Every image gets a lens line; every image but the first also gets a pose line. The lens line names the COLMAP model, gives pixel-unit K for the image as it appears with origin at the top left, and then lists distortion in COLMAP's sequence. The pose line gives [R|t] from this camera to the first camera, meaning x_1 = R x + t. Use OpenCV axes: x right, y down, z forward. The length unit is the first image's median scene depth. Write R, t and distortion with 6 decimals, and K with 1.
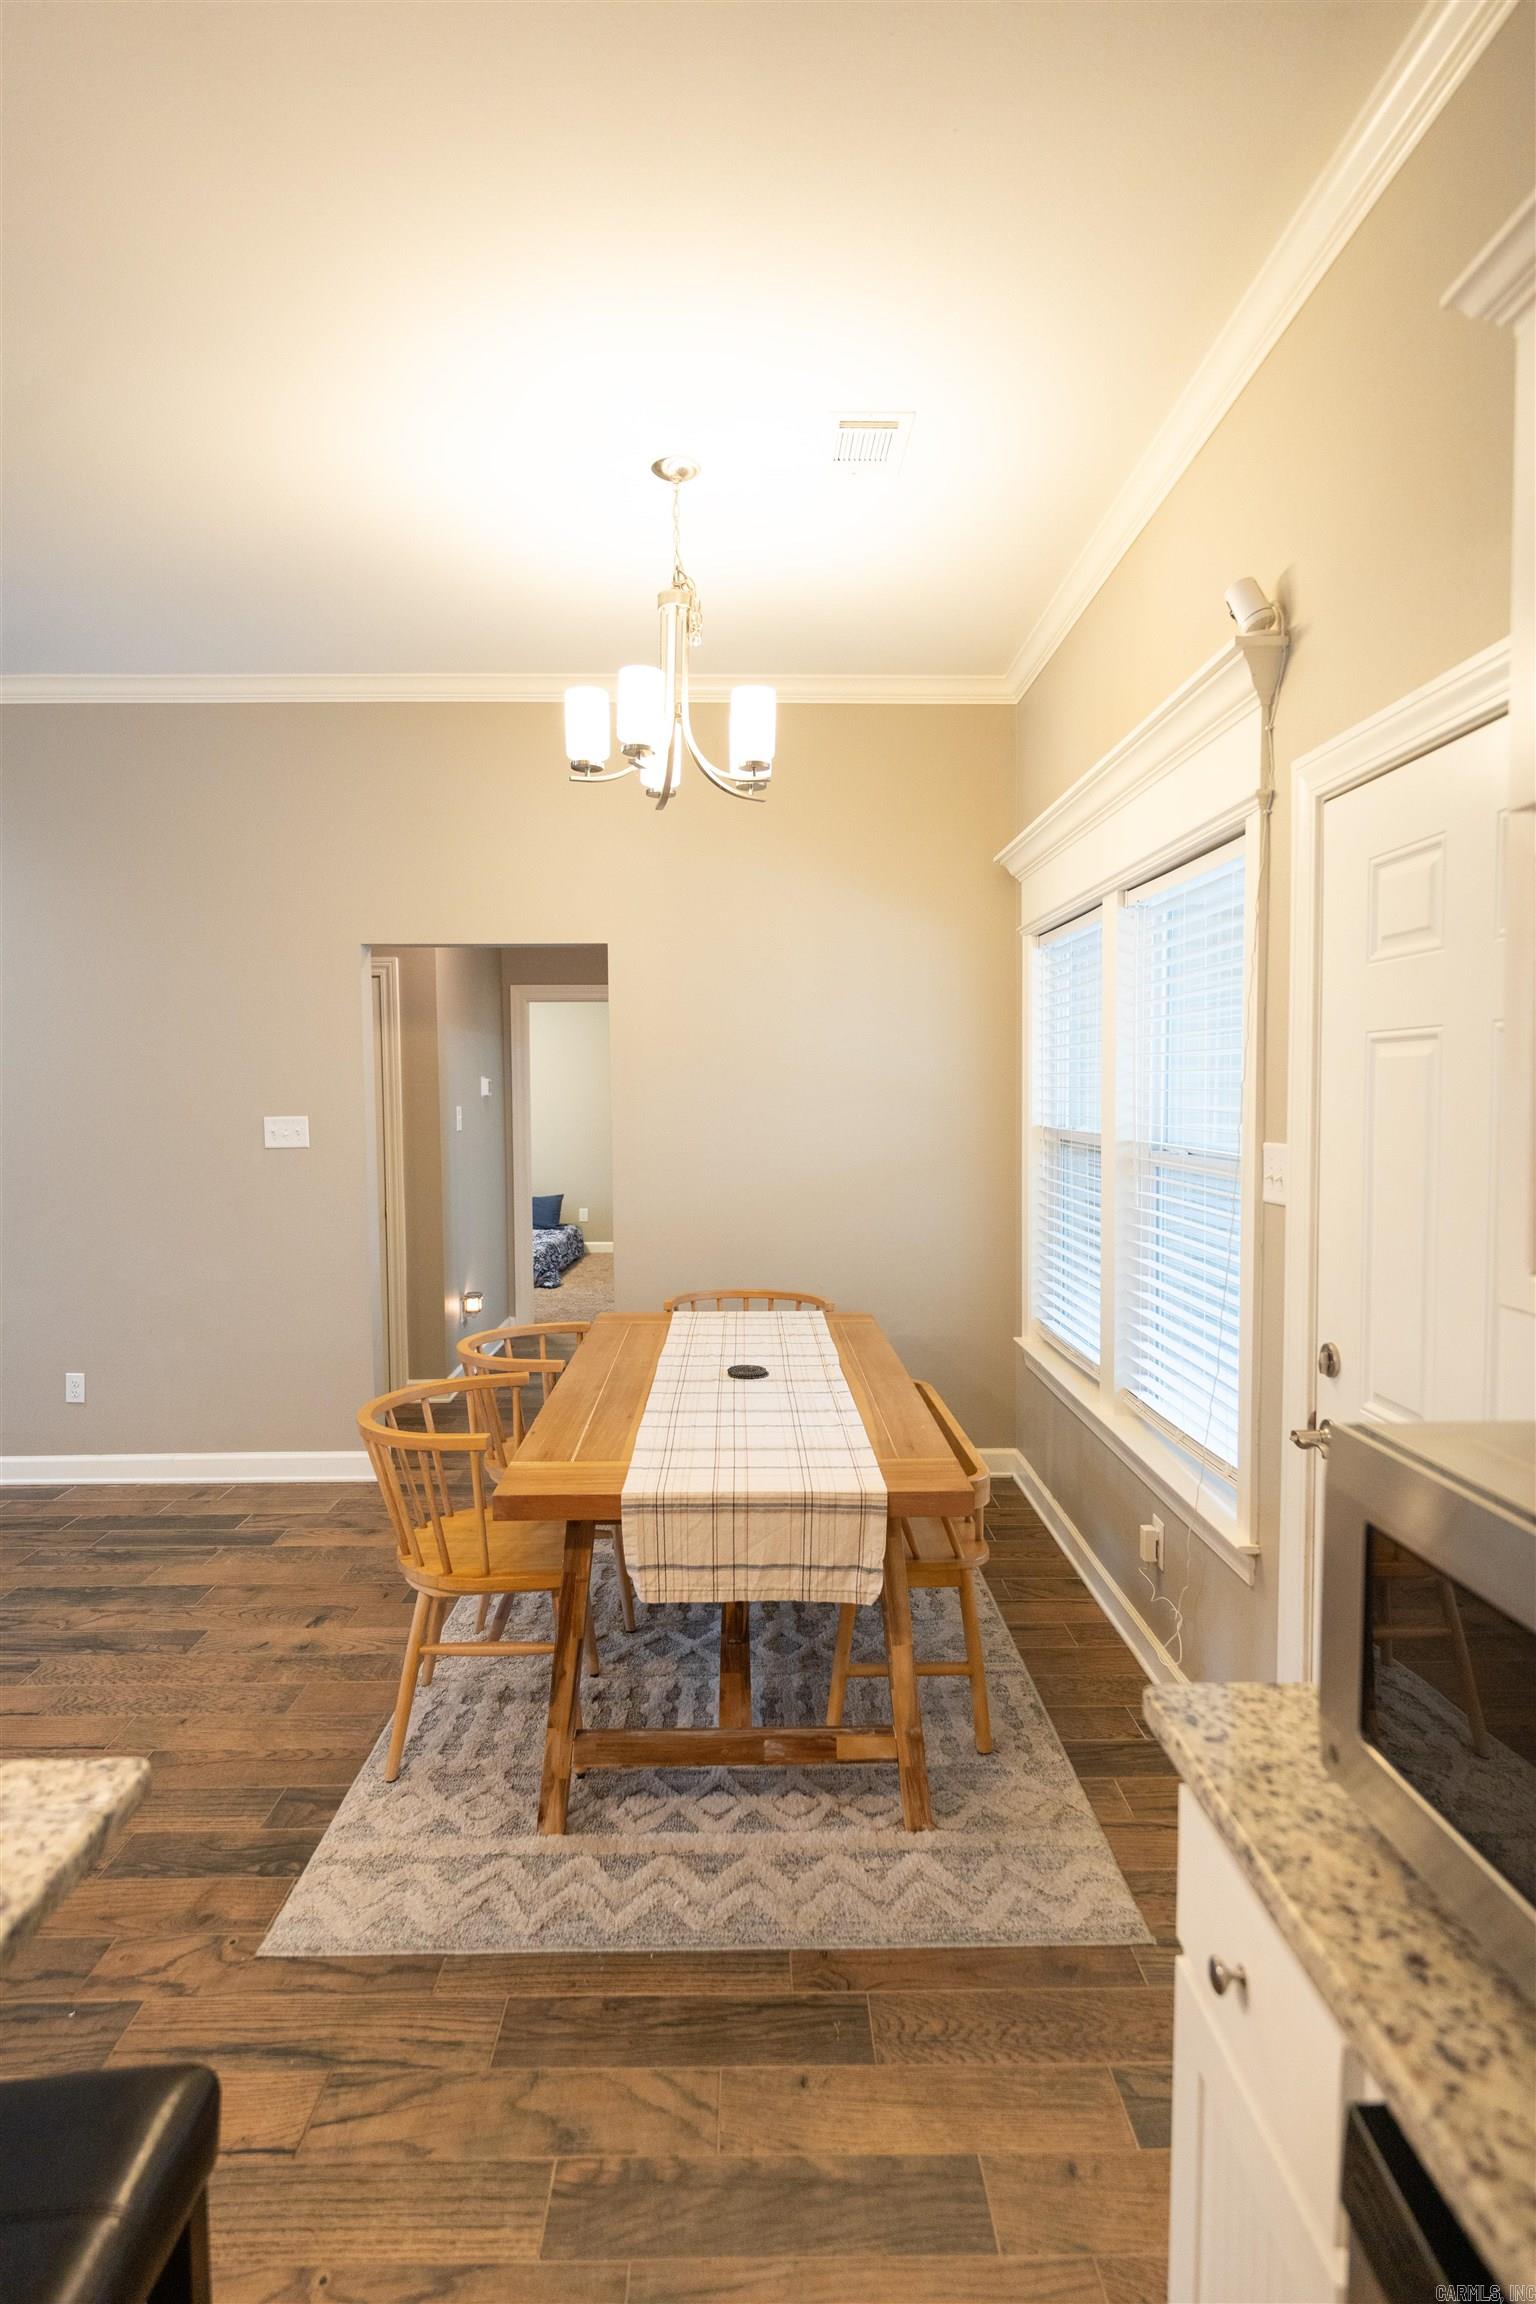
lens RADIAL K [[1224.4, 0, 765.1], [0, 1224.4, 1158.2], [0, 0, 1]] dist [-0.002295, -0.000666]
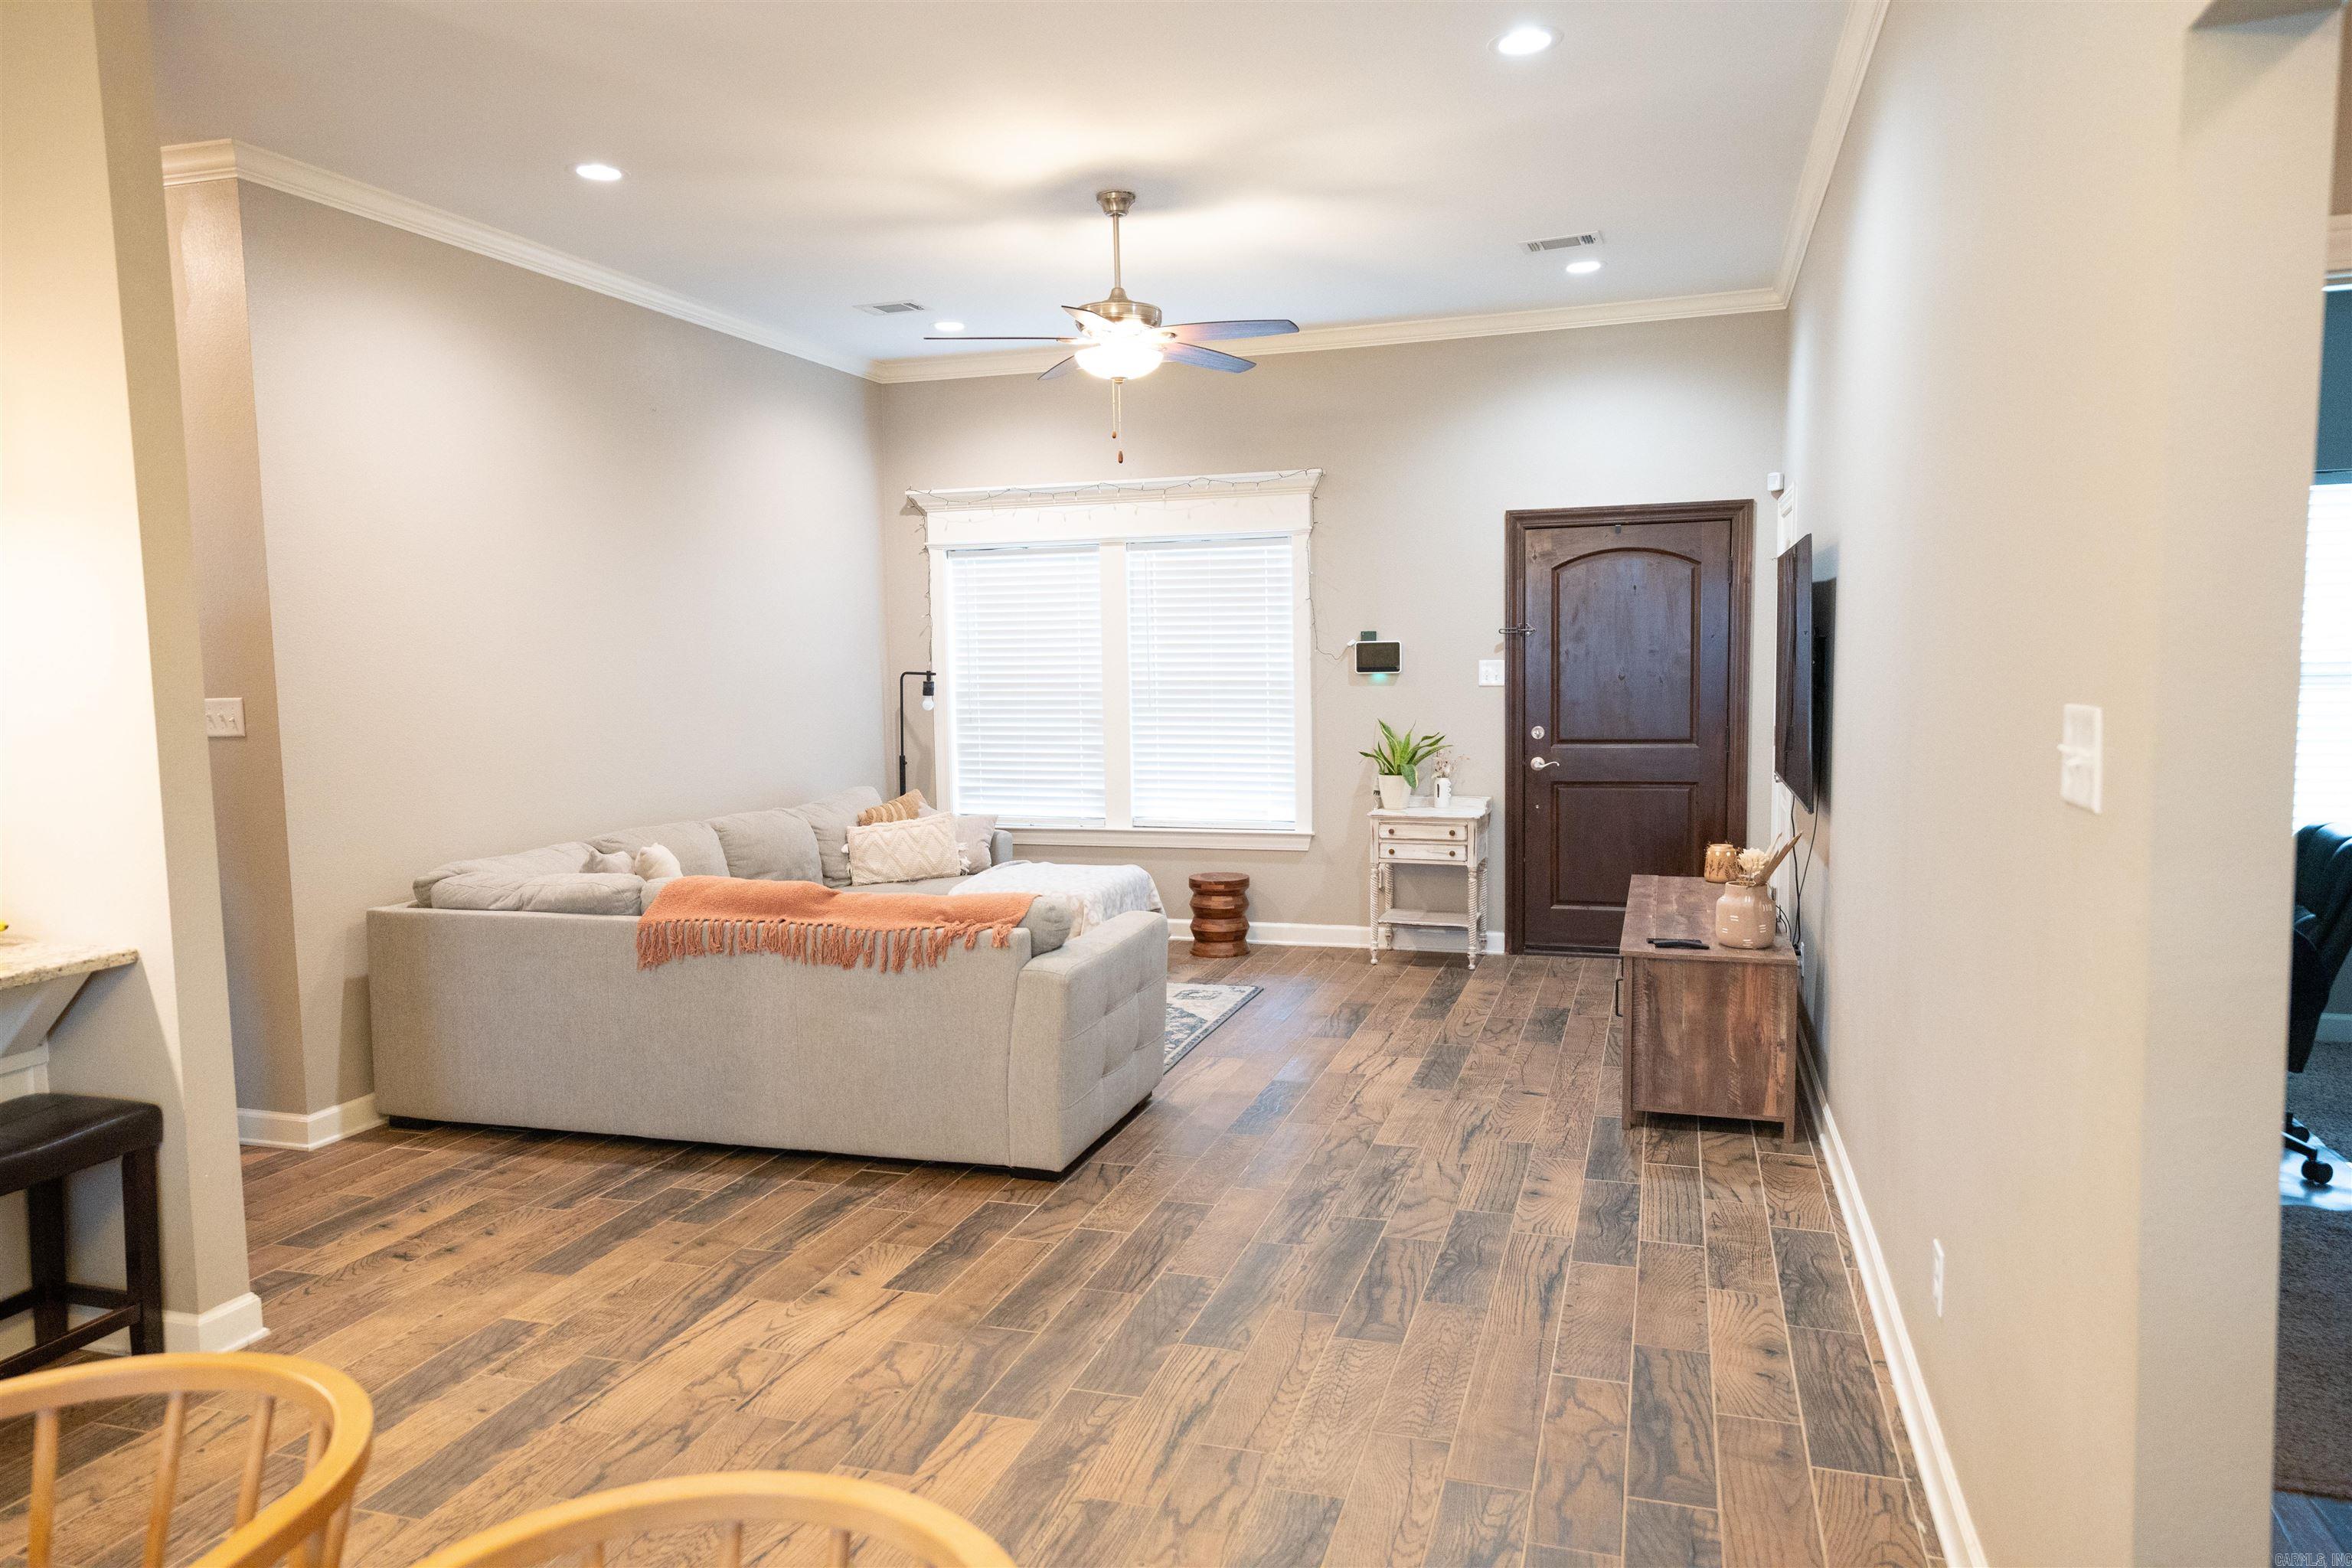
lens RADIAL K [[1522.5, 0, 1171.0], [0, 1522.5, 789.7], [0, 0, 1]] dist [0.036996, -0.023411]
pose [[-0.325625, 0.101701, -0.940013, 0.100601], [-0.033653, 0.992322, 0.119018, -0.106960], [0.944900, 0.070389, -0.319702, 1.861228]]
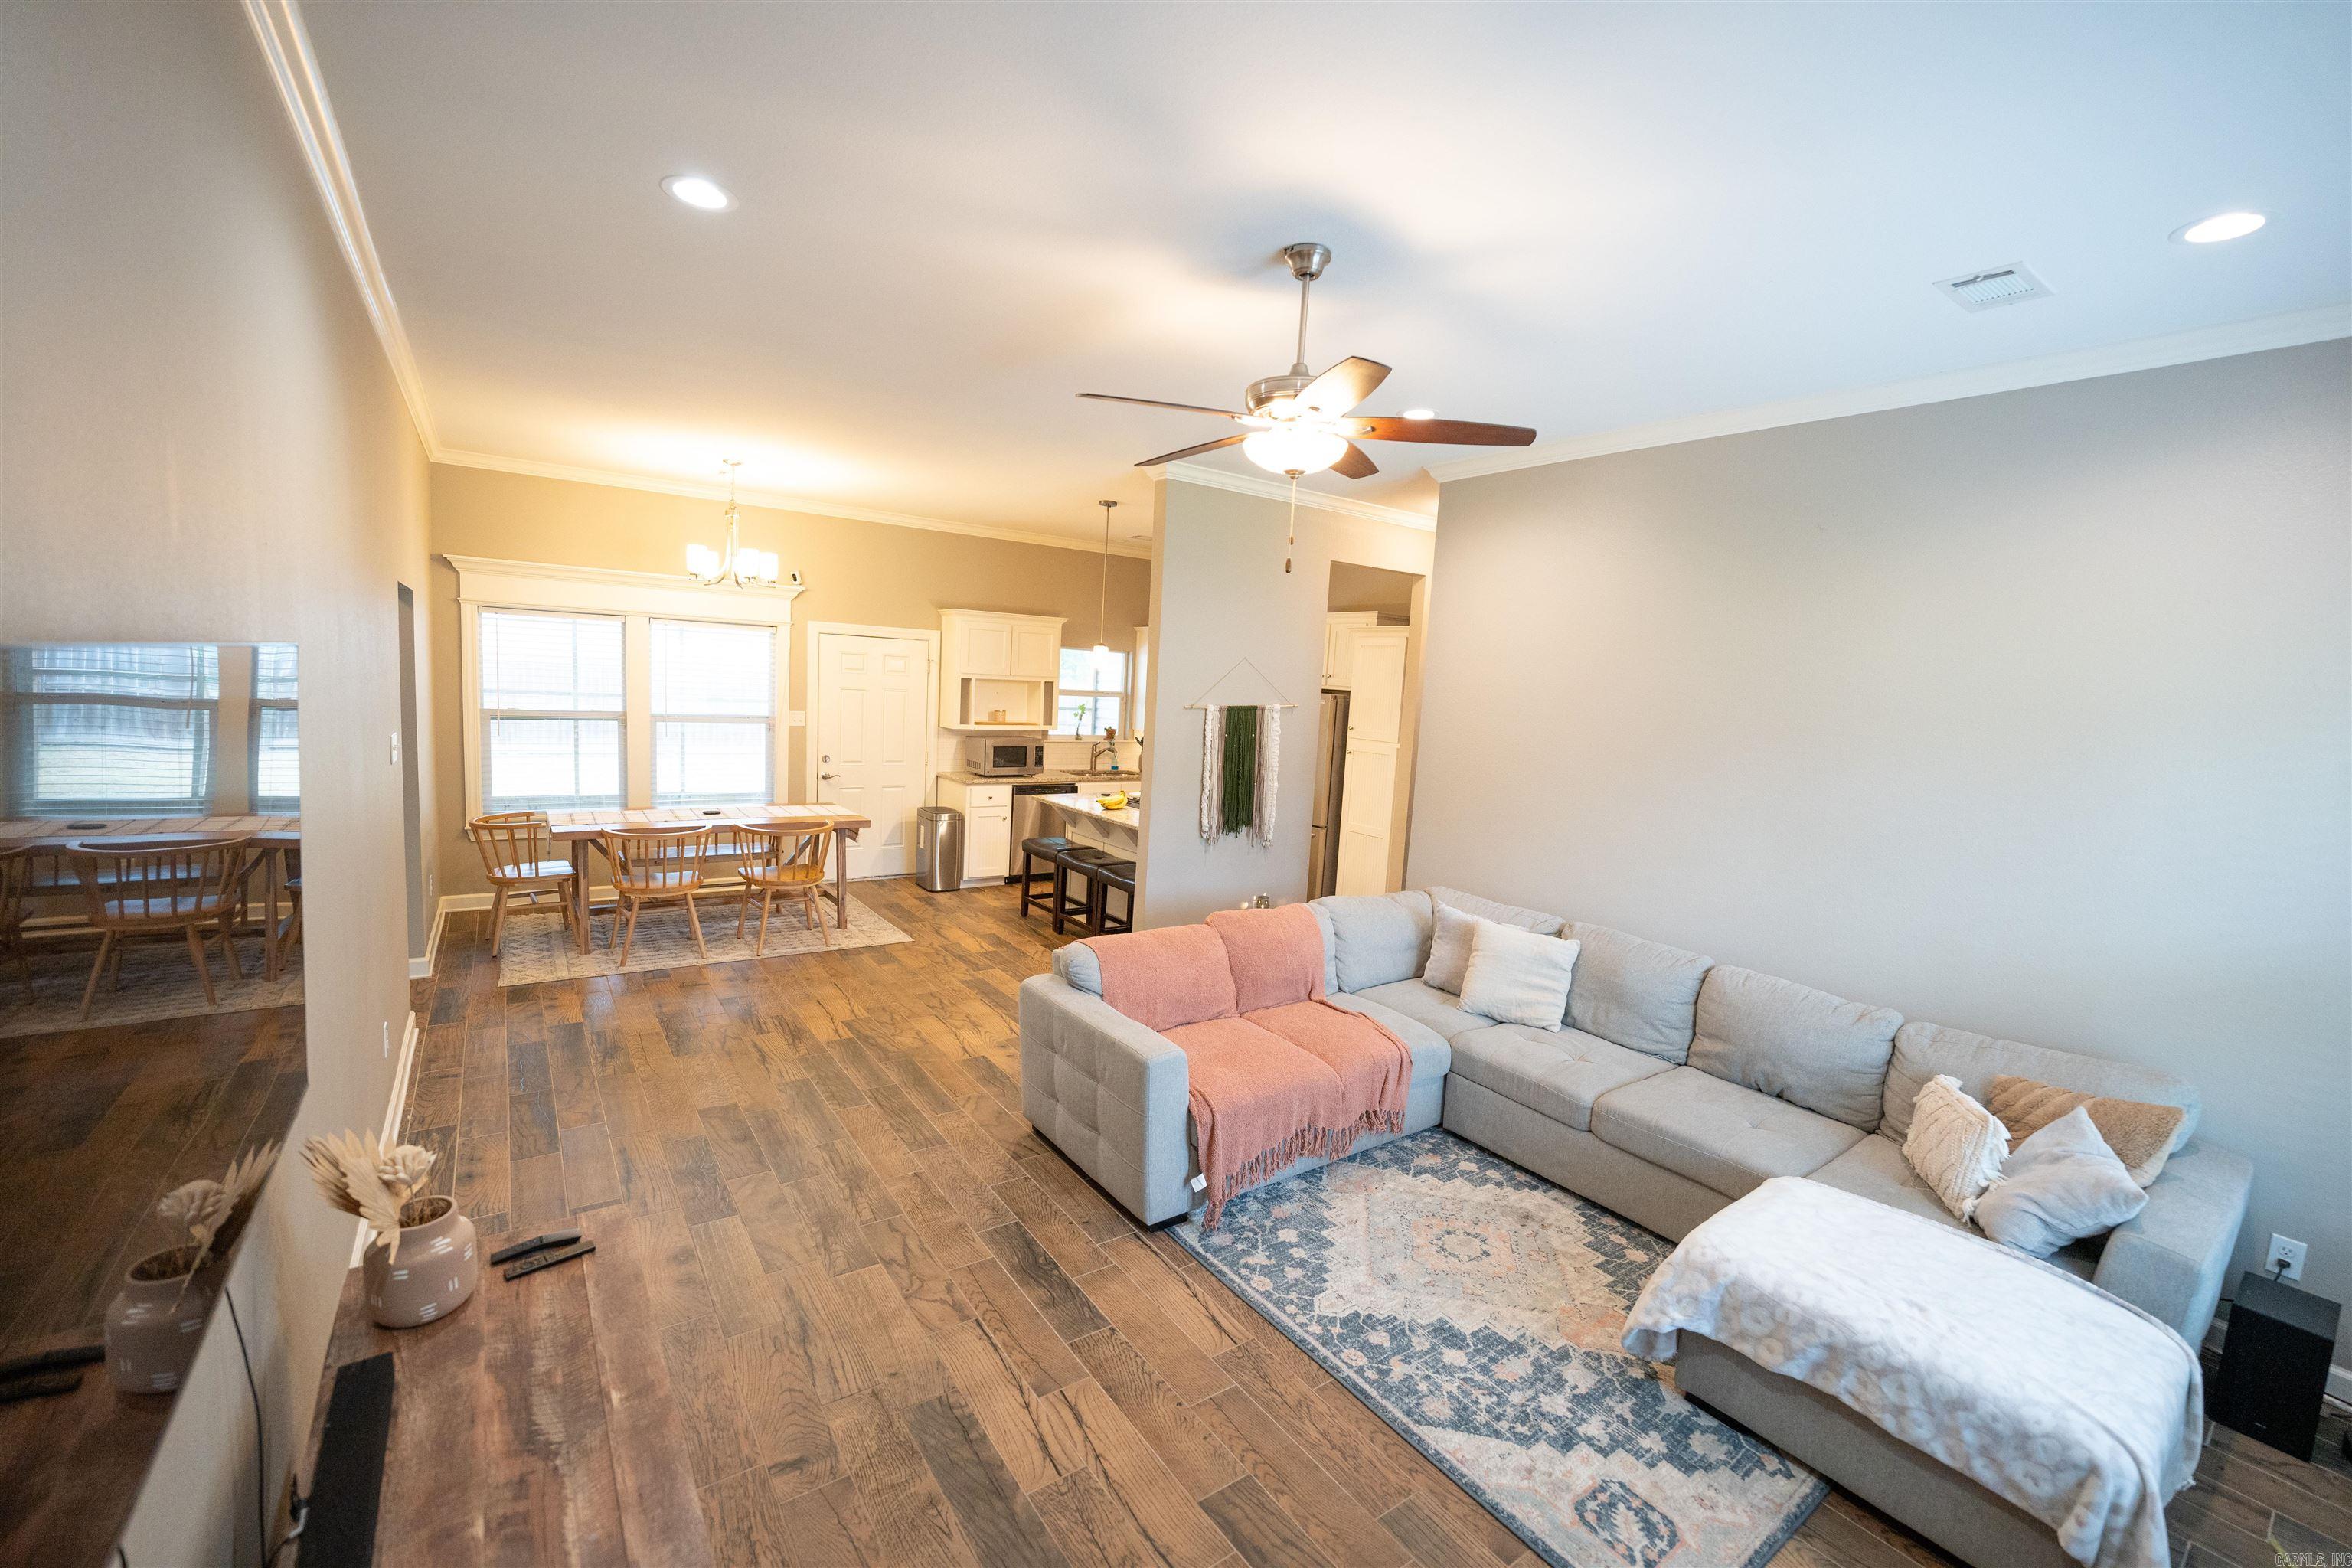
lens RADIAL K [[953.2, 0, 1176.0], [0, 953.2, 784.0], [0, 0, 1]] dist [-0.030194, 0.004192]
pose [[-0.564311, -0.114673, 0.817559, -3.037050], [-0.002363, 0.990526, 0.137302, -0.219048], [-0.825559, 0.075549, -0.559236, 1.830868]]
